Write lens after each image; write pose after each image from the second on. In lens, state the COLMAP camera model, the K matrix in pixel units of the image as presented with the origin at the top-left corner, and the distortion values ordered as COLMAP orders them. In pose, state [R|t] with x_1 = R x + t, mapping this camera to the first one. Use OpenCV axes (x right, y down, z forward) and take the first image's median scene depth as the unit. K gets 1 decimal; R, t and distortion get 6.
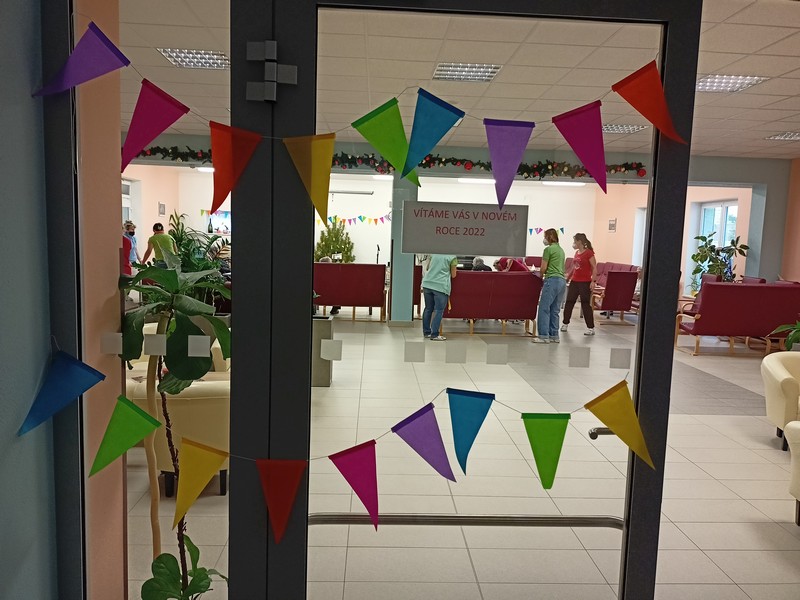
lens RADIAL K [[603.6, 0, 401.2], [0, 603.6, 301.6], [0, 0, 1]] dist [0.075515, -0.116254]
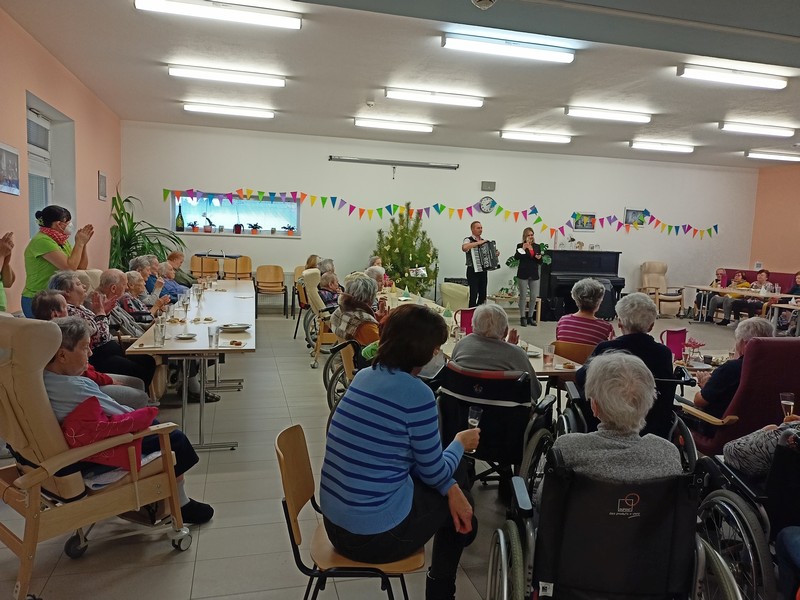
lens RADIAL K [[603.6, 0, 402.7], [0, 603.6, 303.9], [0, 0, 1]] dist [0.075515, -0.116254]
pose [[0.976142, -0.022661, 0.215947, -0.275282], [0.018685, 0.999617, 0.020433, -0.062681], [-0.216327, -0.015910, 0.976191, 0.475304]]
